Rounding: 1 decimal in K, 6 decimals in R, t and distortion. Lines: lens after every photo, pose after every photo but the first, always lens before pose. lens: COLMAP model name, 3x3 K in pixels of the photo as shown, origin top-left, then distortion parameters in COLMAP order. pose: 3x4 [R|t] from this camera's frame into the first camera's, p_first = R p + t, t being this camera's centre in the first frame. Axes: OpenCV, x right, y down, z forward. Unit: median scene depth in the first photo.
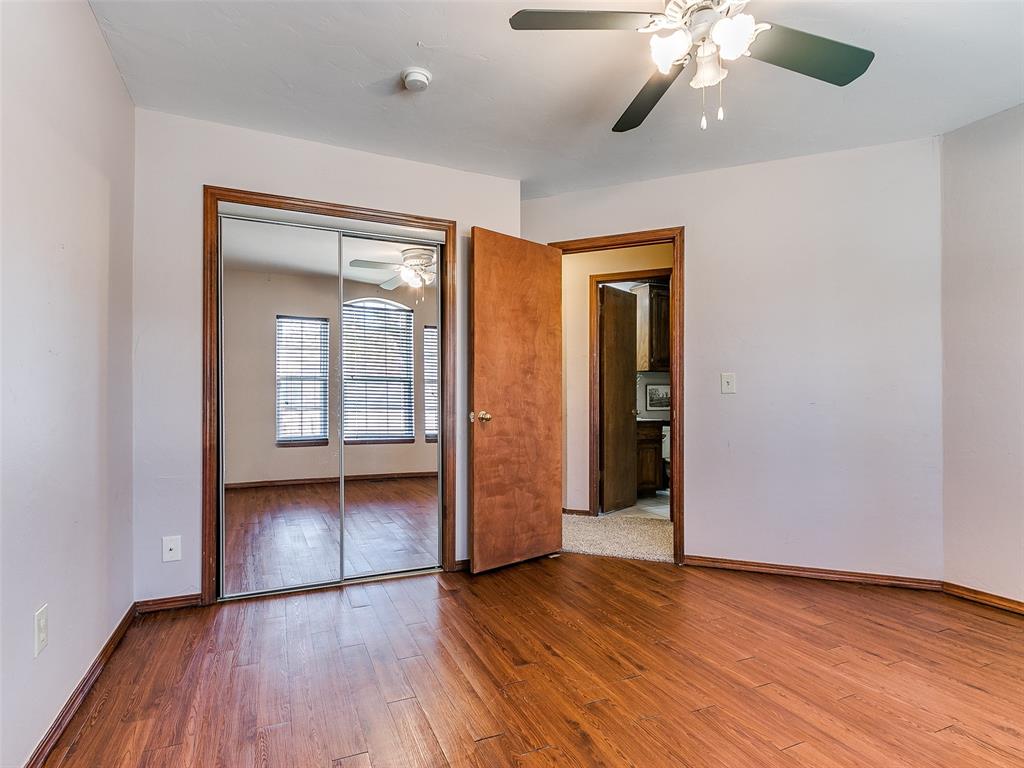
lens RADIAL K [[440.2, 0, 688.5], [0, 440.2, 396.7], [0, 0, 1]] dist [0.001765, 0.000180]
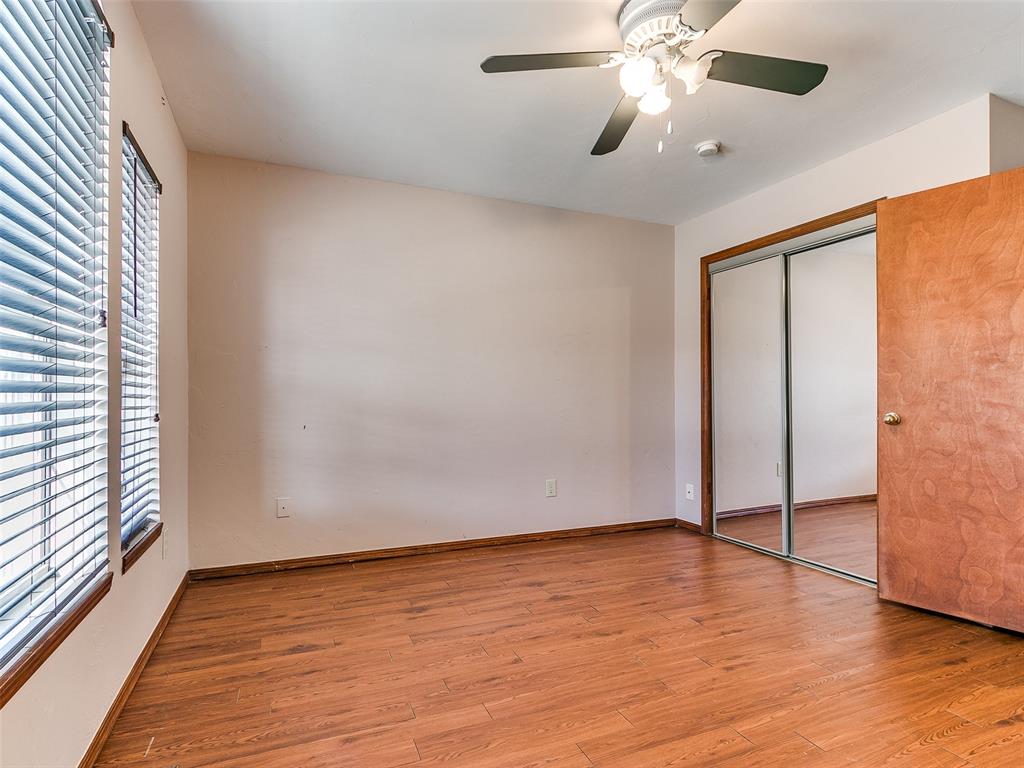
lens RADIAL K [[529.6, 0, 508.5], [0, 529.6, 395.8], [0, 0, 1]] dist [0.002917, -0.001255]
pose [[0.000882, -0.003251, -0.999994, 0.548023], [0.004920, 0.999983, -0.003247, -0.000687], [0.999988, -0.004917, 0.000898, 0.252258]]
